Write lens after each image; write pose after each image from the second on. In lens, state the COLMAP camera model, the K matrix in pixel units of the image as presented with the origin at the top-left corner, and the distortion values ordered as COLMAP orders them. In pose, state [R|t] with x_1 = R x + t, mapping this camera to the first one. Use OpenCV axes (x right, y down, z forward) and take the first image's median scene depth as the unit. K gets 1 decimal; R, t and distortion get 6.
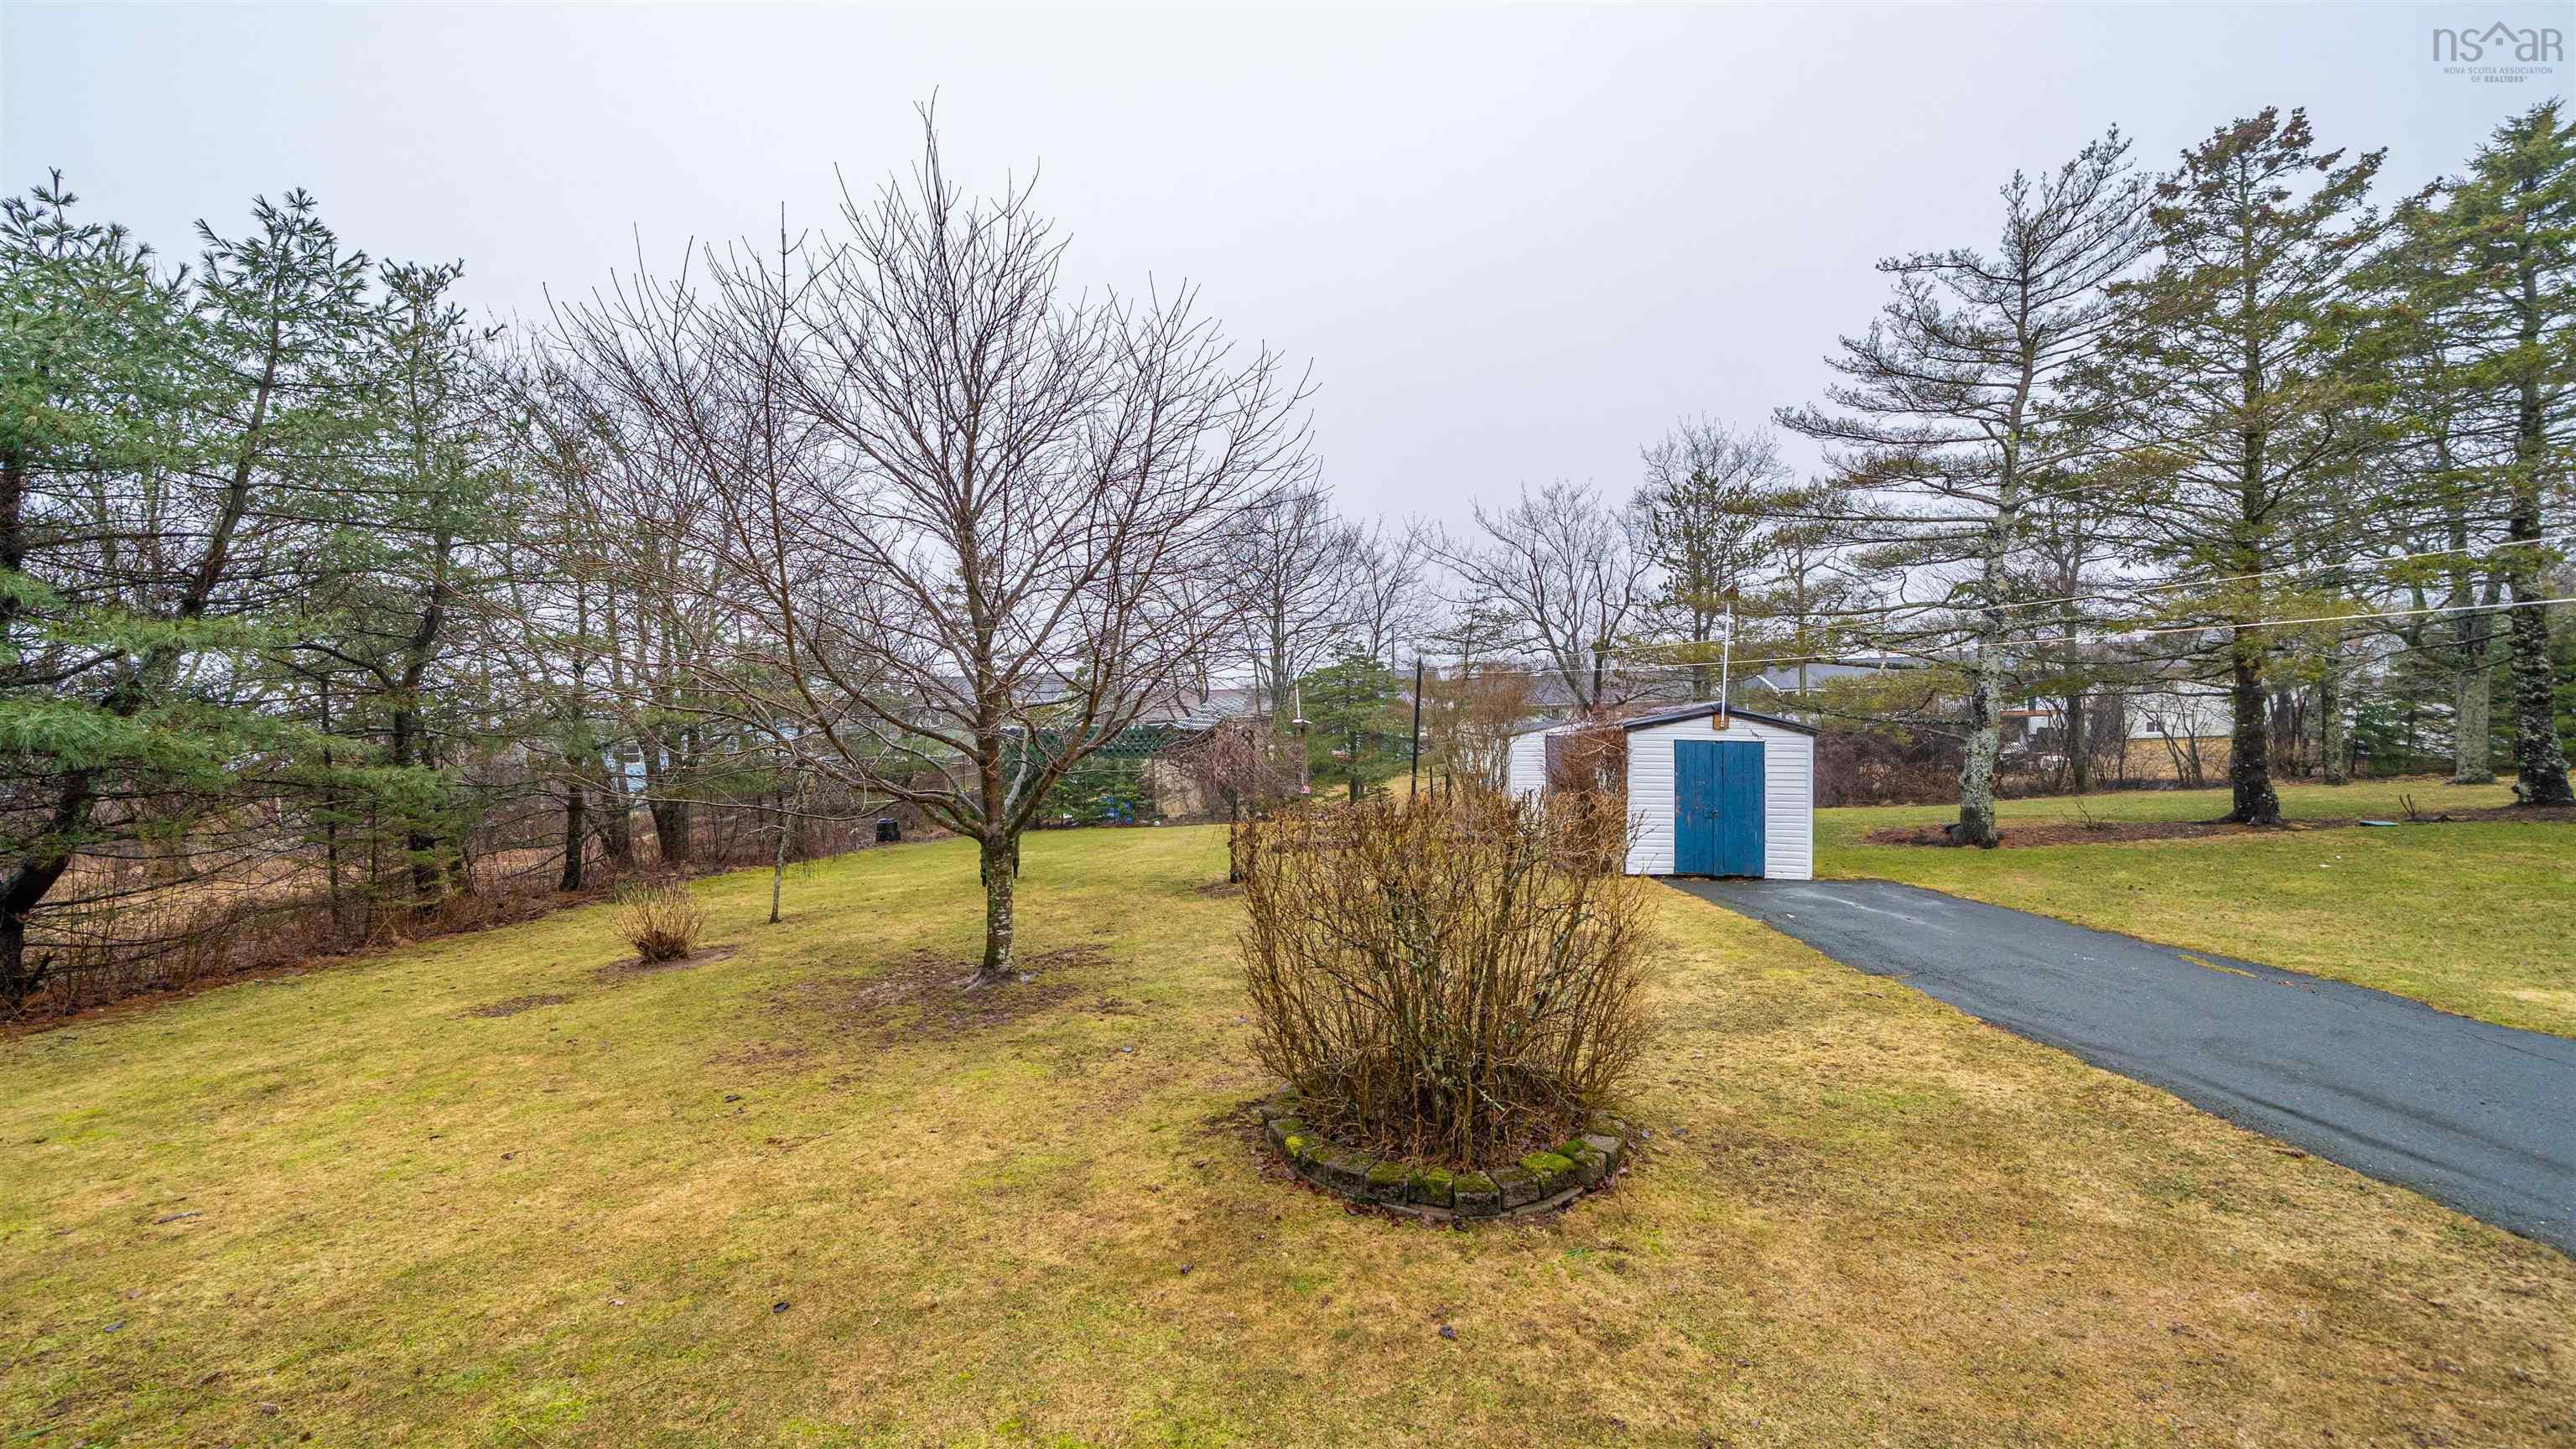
lens RADIAL K [[947.2, 0, 1281.2], [0, 947.2, 734.3], [0, 0, 1]] dist [-0.010634, -0.000149]
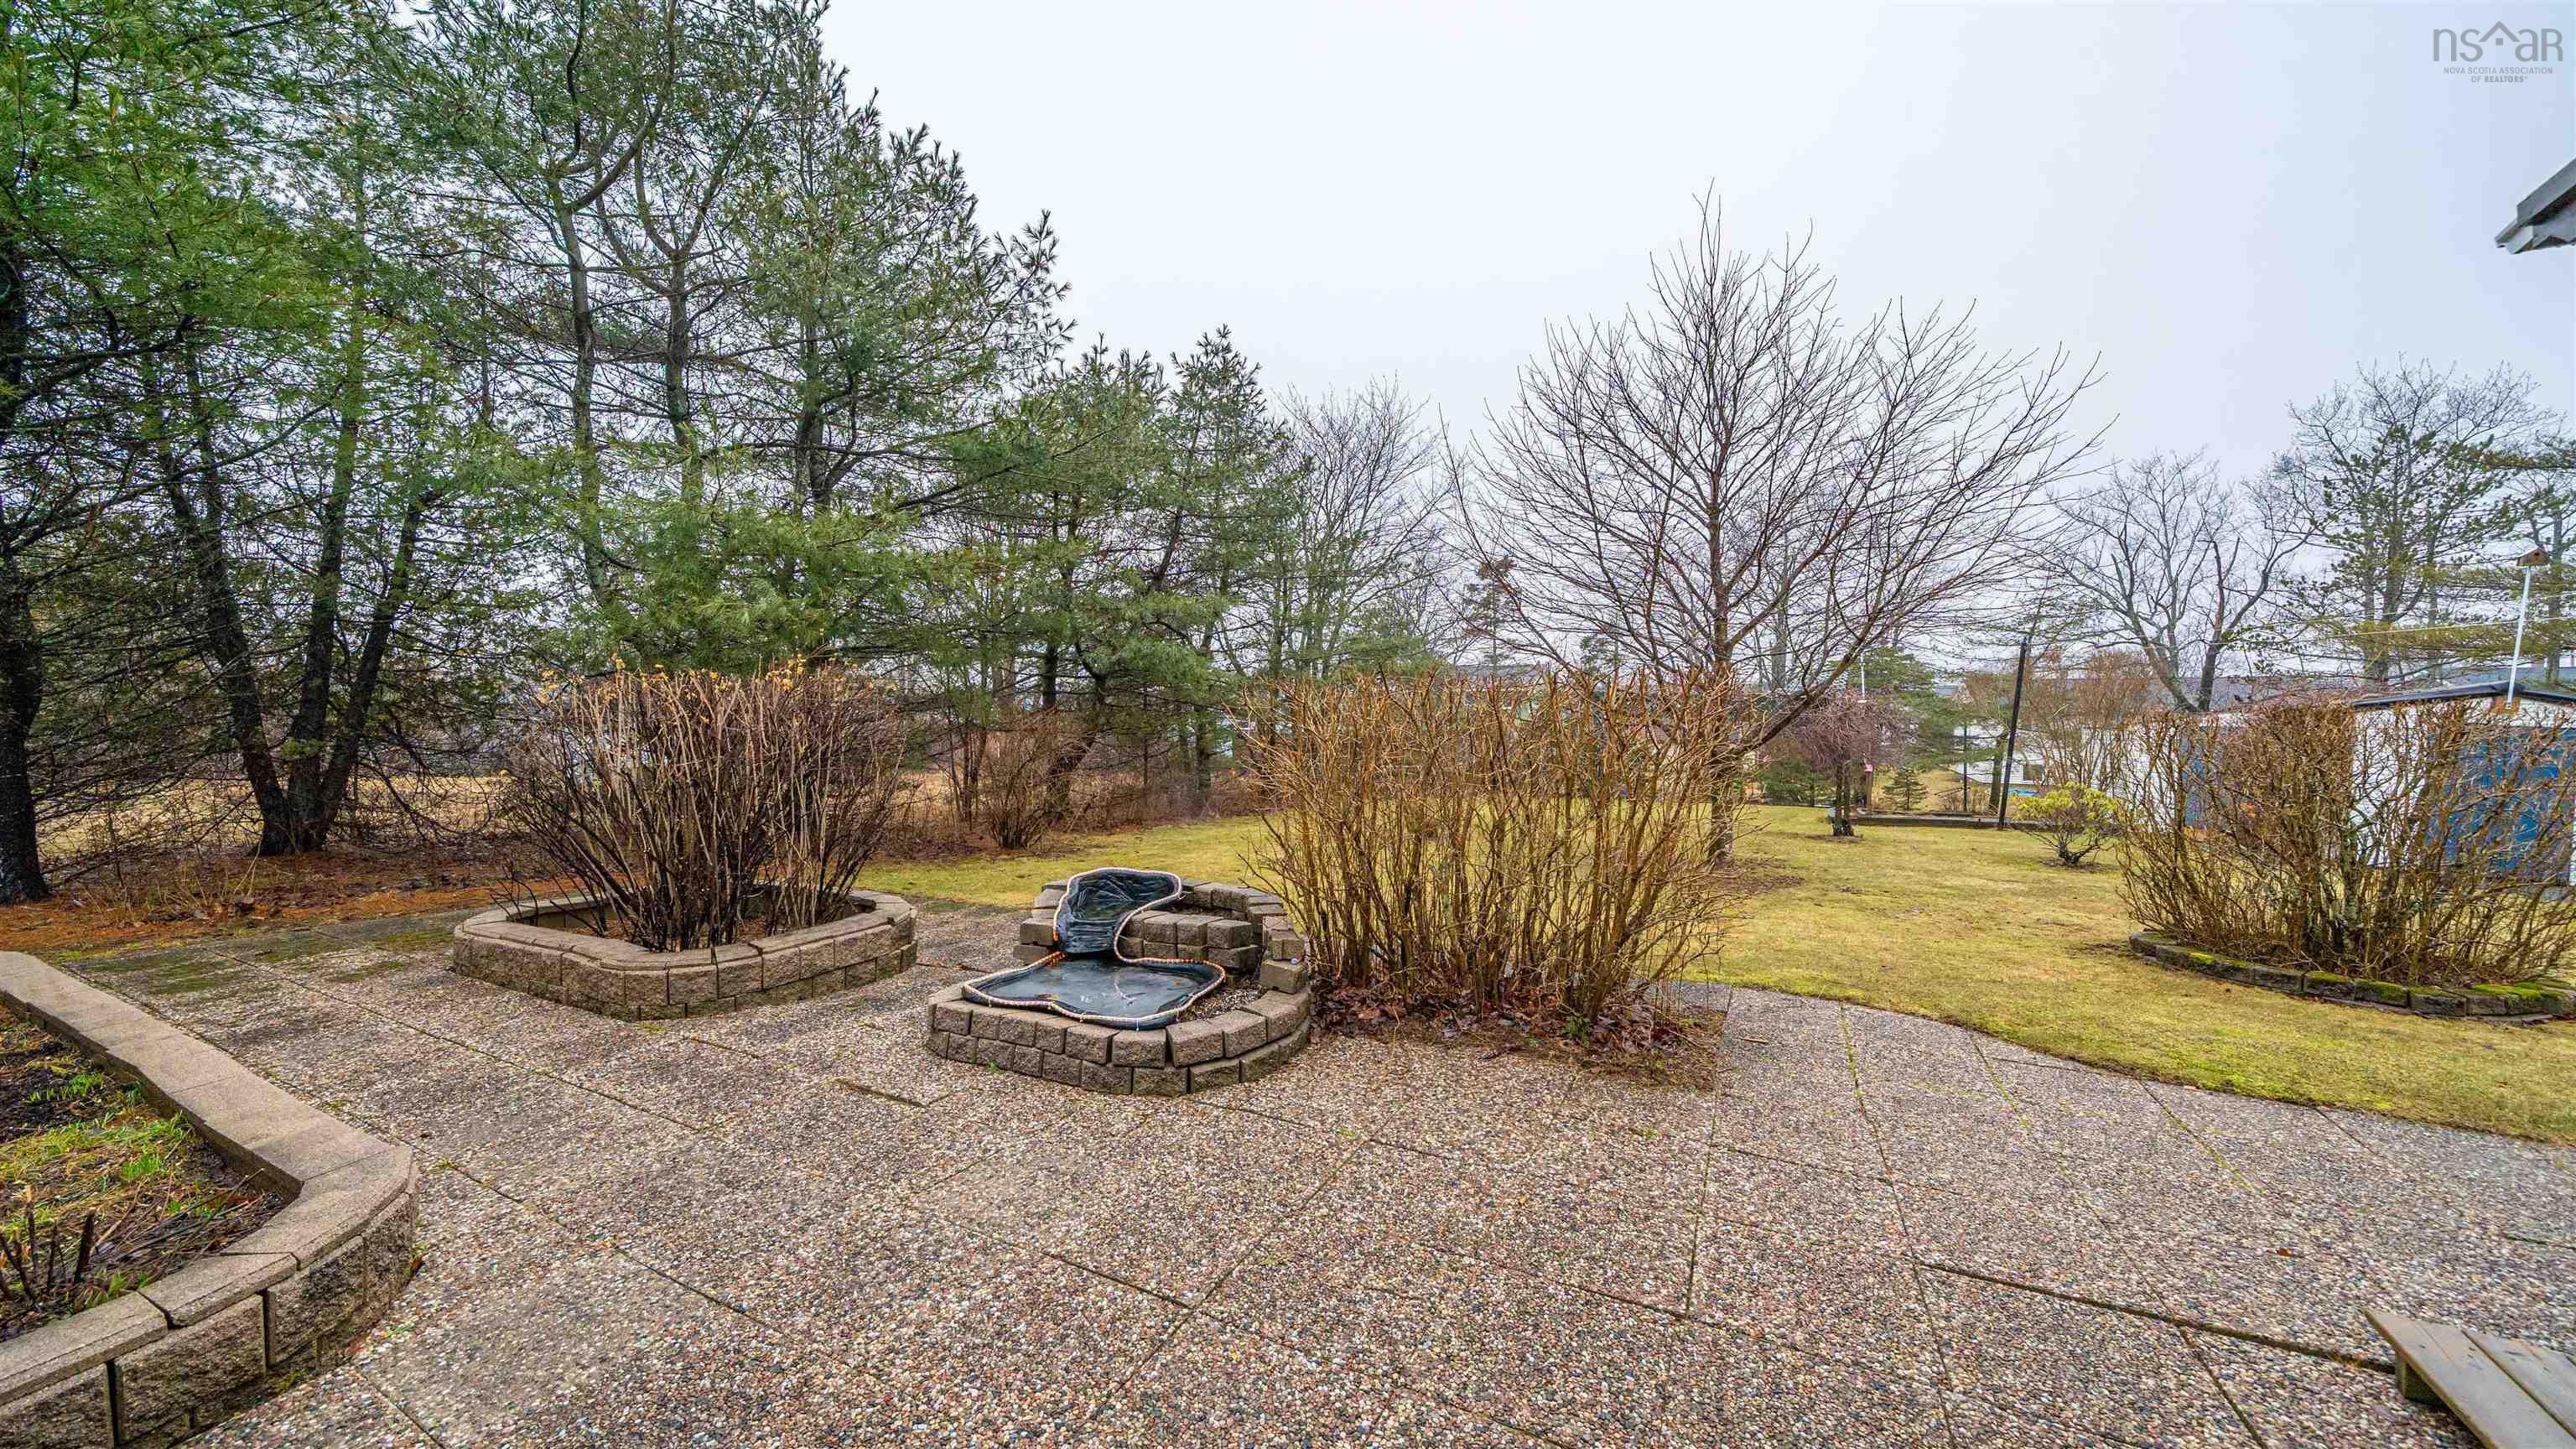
lens RADIAL K [[877.6, 0, 1288.5], [0, 877.6, 730.5], [0, 0, 1]] dist [-0.010356, -0.000113]
pose [[0.901596, 0.047904, -0.429918, -0.123676], [-0.048040, 0.998790, 0.010546, 0.033998], [0.429903, 0.011144, 0.902807, -0.122317]]
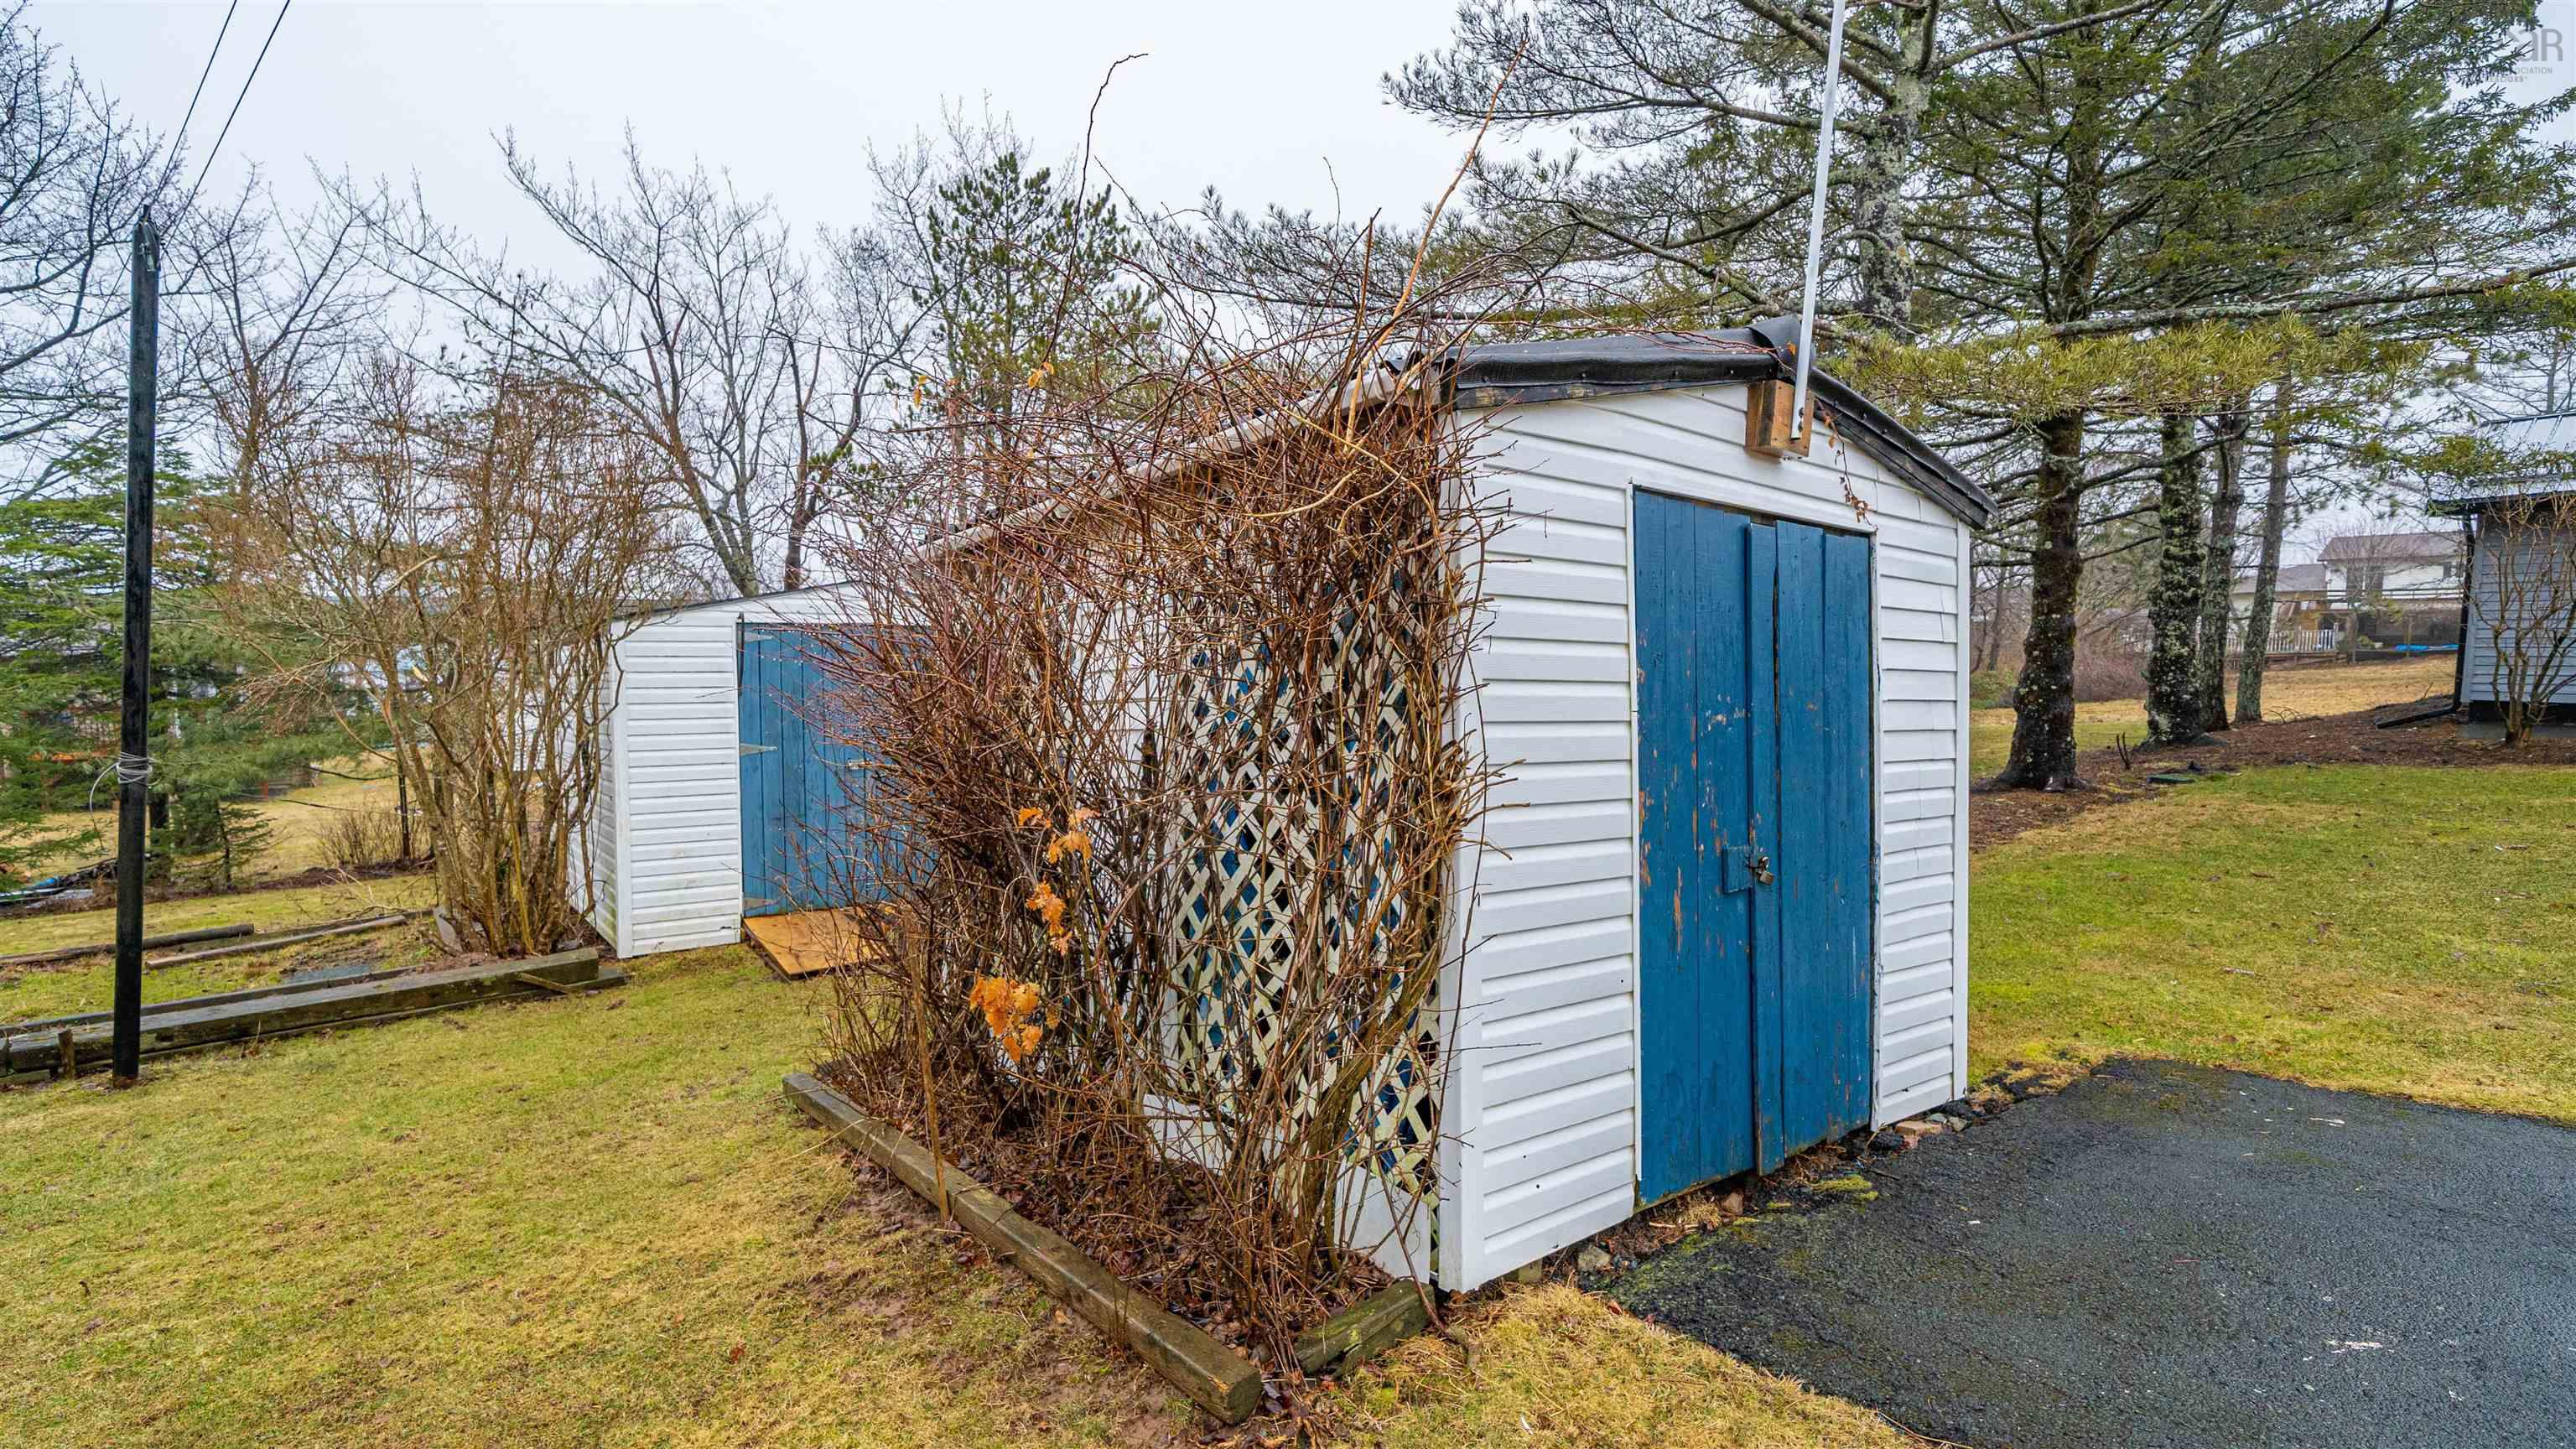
lens RADIAL K [[1204.3, 0, 1276.6], [0, 1204.3, 718.8], [0, 0, 1]] dist [-0.001698, 0.001107]
pose [[0.732502, -0.011287, 0.680672, 0.122719], [0.010370, 0.999932, 0.005421, 0.028946], [-0.680686, 0.003088, 0.732568, 0.519113]]
